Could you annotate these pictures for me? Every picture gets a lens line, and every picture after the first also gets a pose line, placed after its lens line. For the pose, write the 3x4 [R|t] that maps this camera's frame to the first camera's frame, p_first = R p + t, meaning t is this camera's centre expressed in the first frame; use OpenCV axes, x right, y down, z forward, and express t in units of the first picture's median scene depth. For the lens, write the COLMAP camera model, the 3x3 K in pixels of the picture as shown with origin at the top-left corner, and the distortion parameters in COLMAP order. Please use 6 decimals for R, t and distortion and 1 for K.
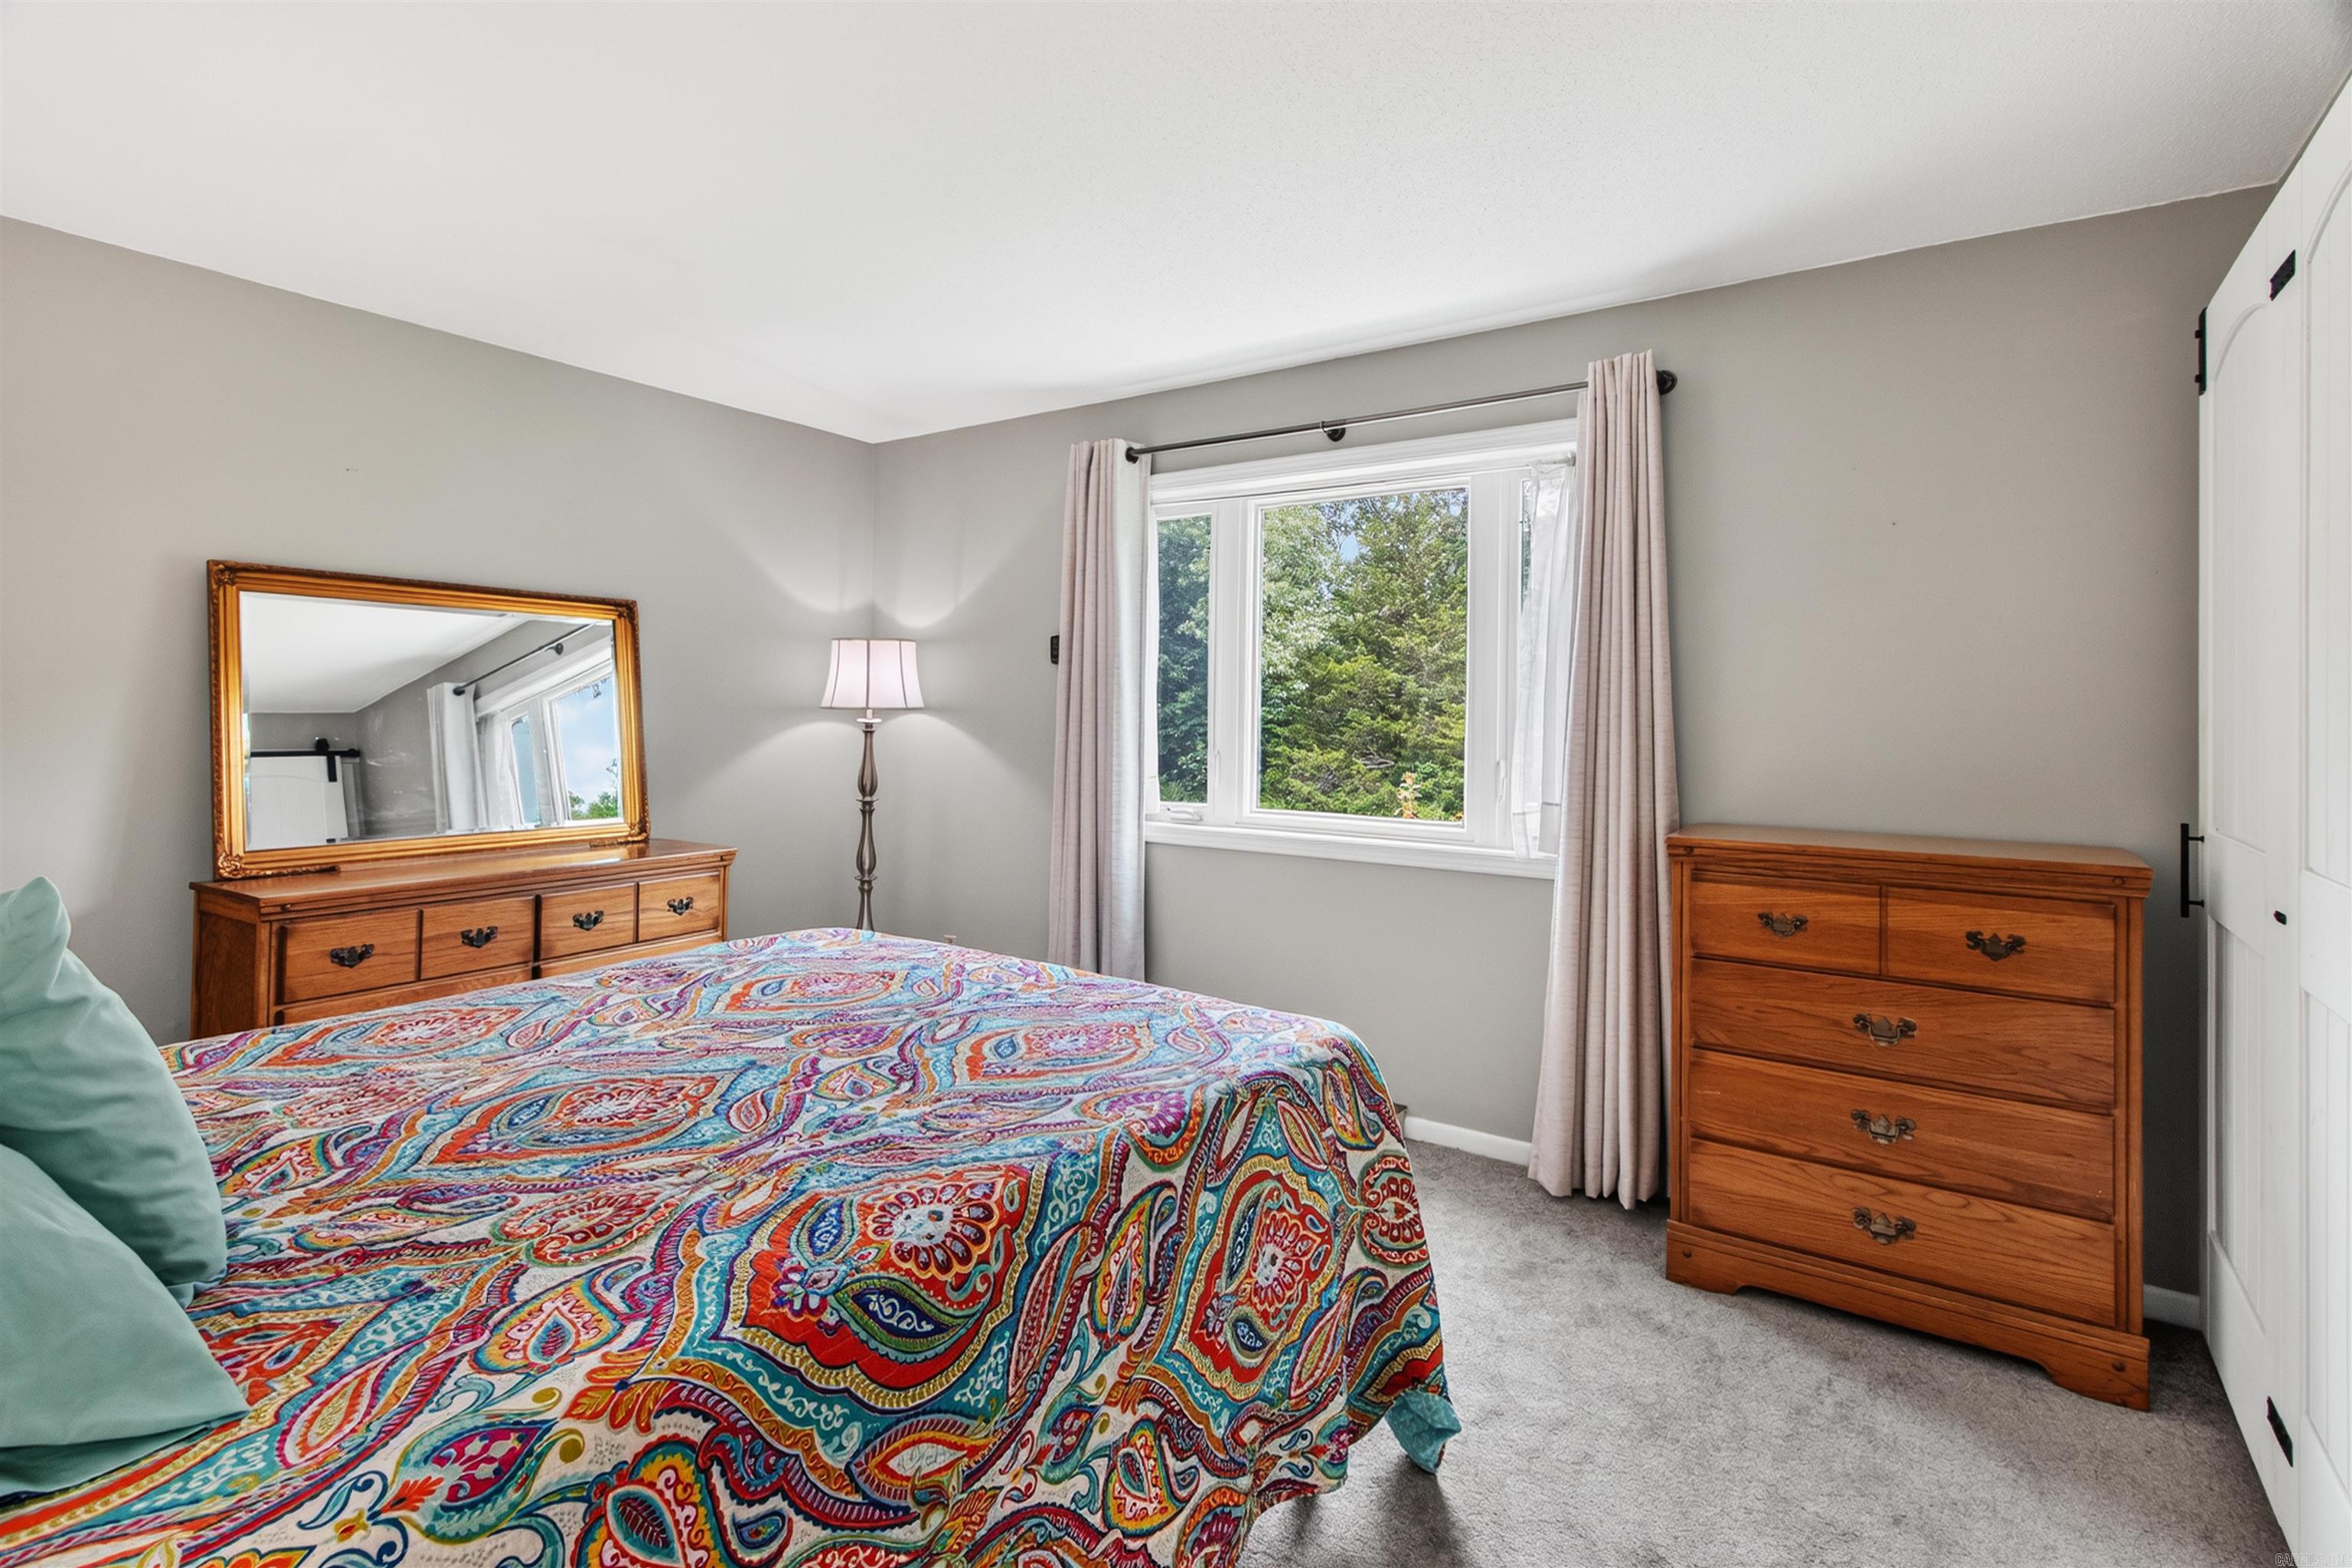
lens RADIAL K [[1133.9, 0, 1136.2], [0, 1133.9, 712.2], [0, 0, 1]] dist [0.038924, -0.000260]
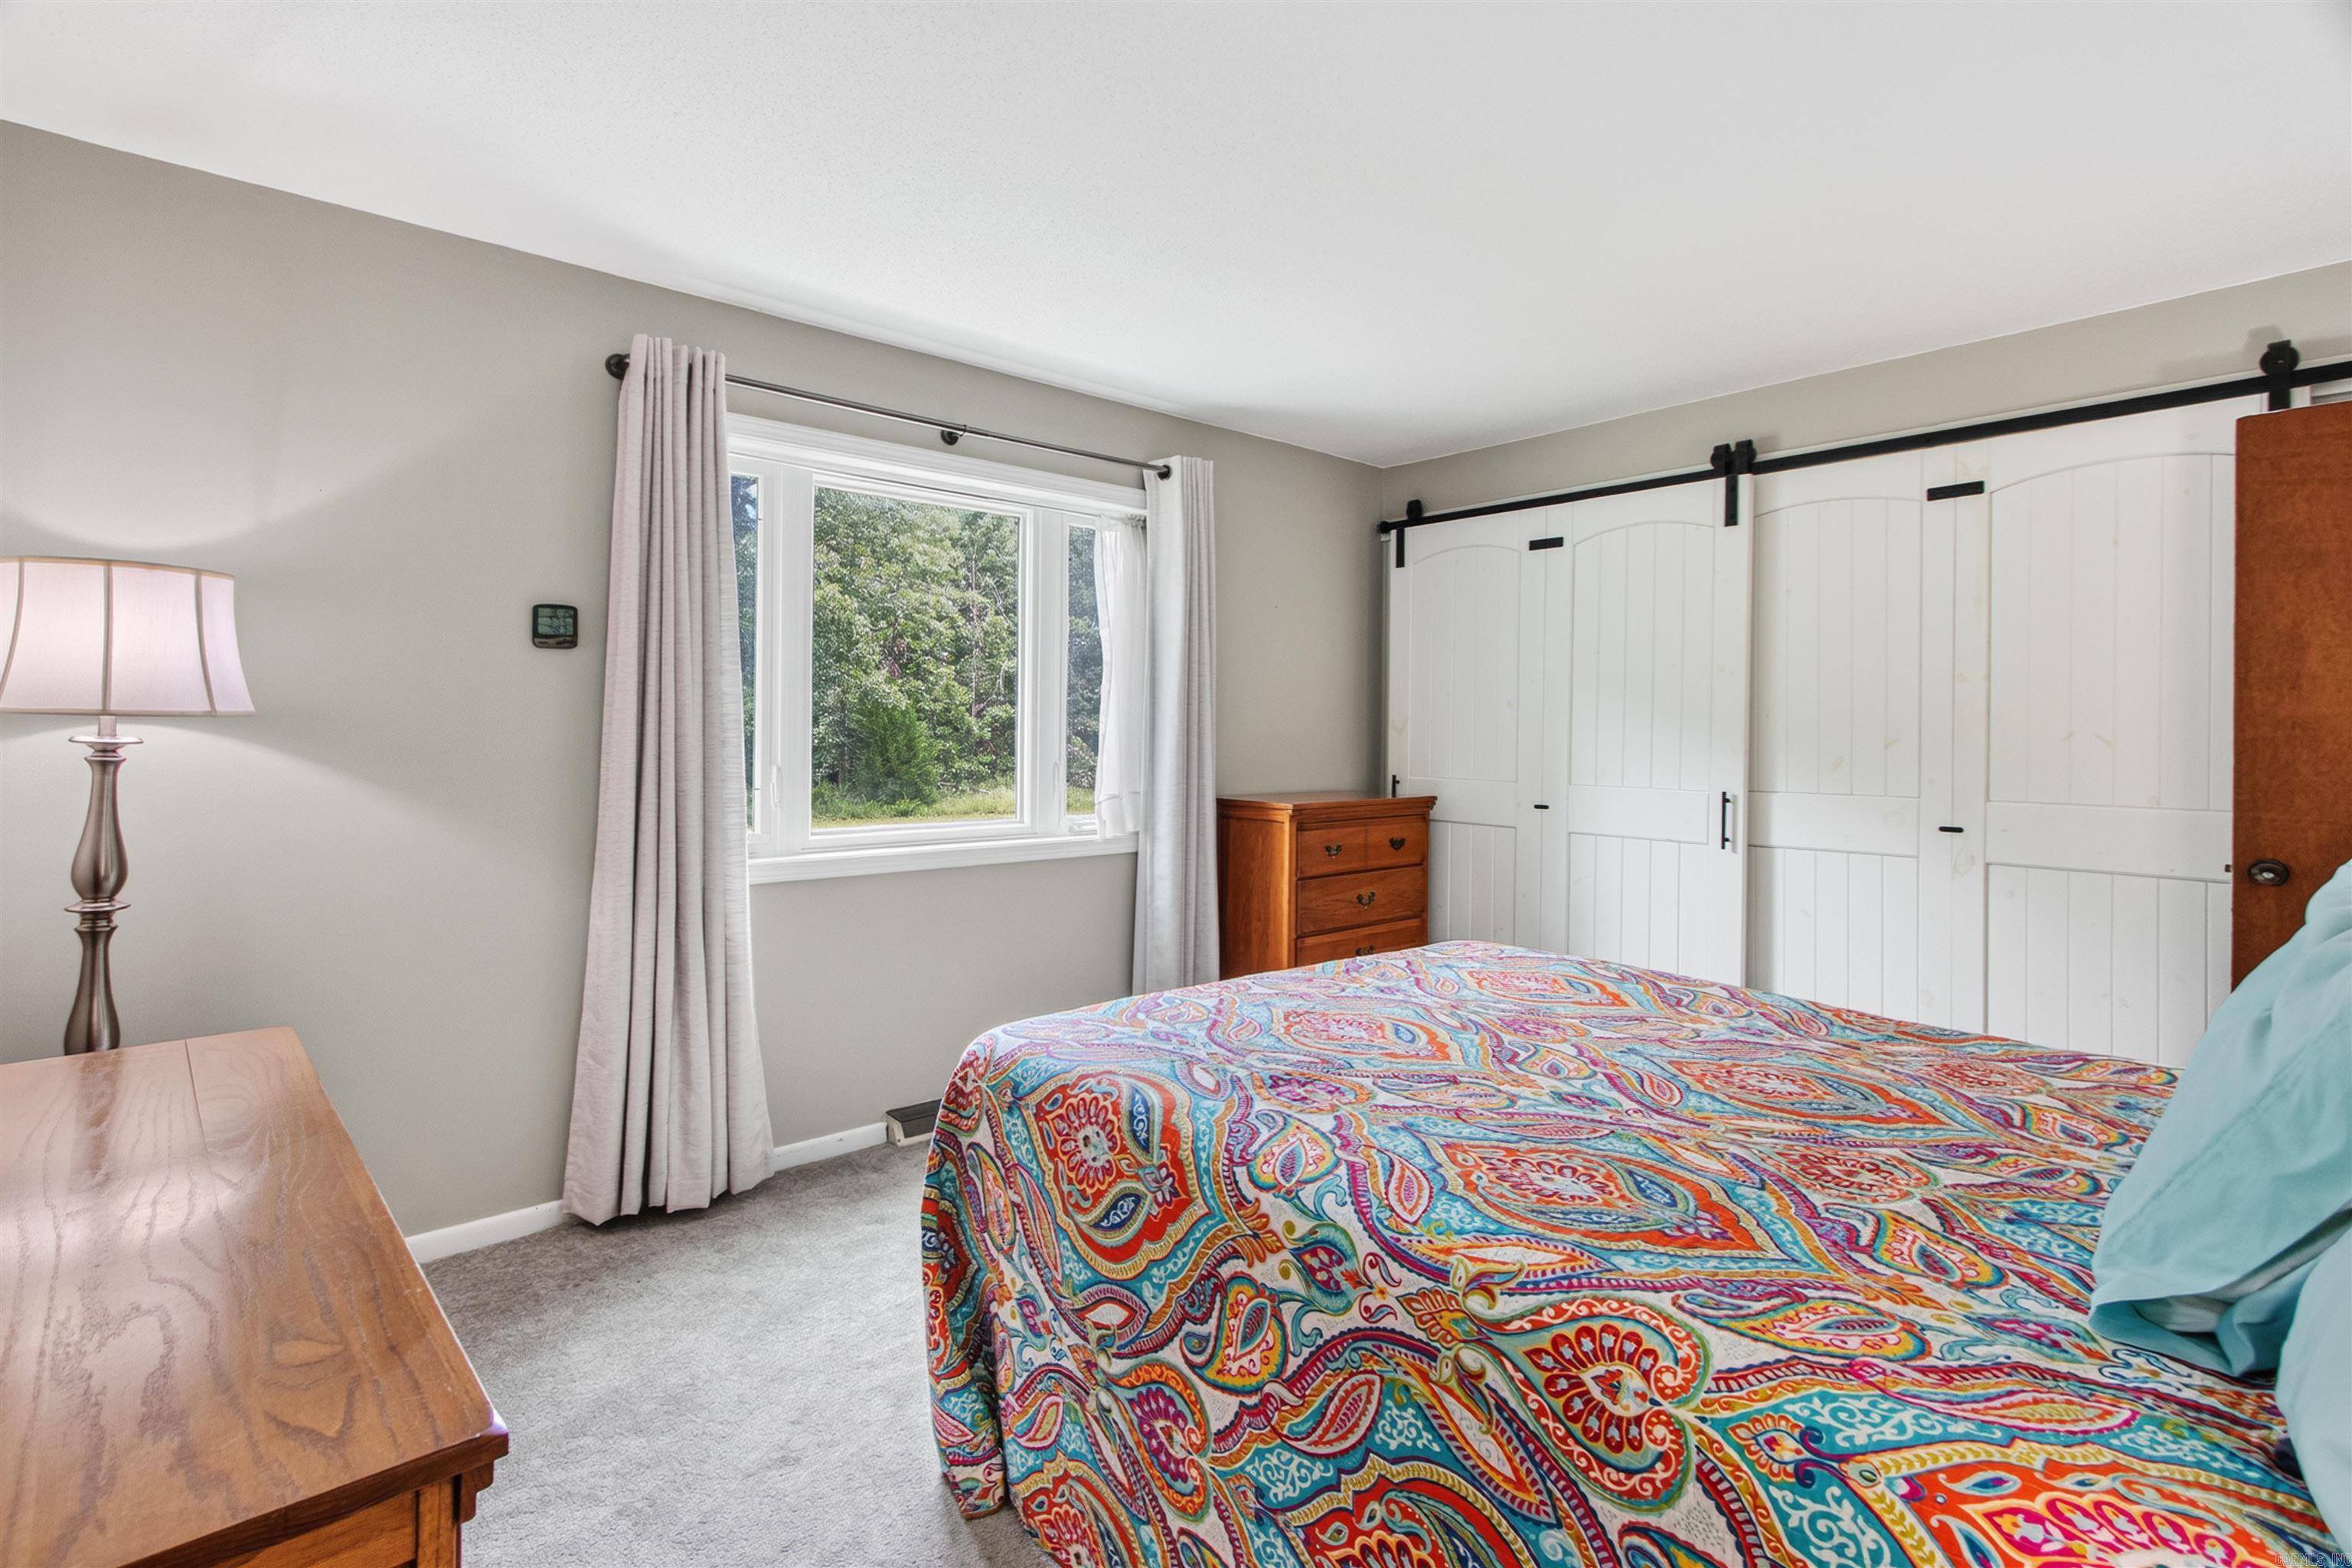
lens RADIAL K [[1133.9, 0, 1136.2], [0, 1133.9, 712.2], [0, 0, 1]] dist [0.038924, -0.000260]
pose [[0.251922, -0.010004, 0.967696, -0.886556], [-0.018741, 0.999709, 0.015214, -0.027934], [-0.967566, -0.021969, 0.251661, 0.706446]]
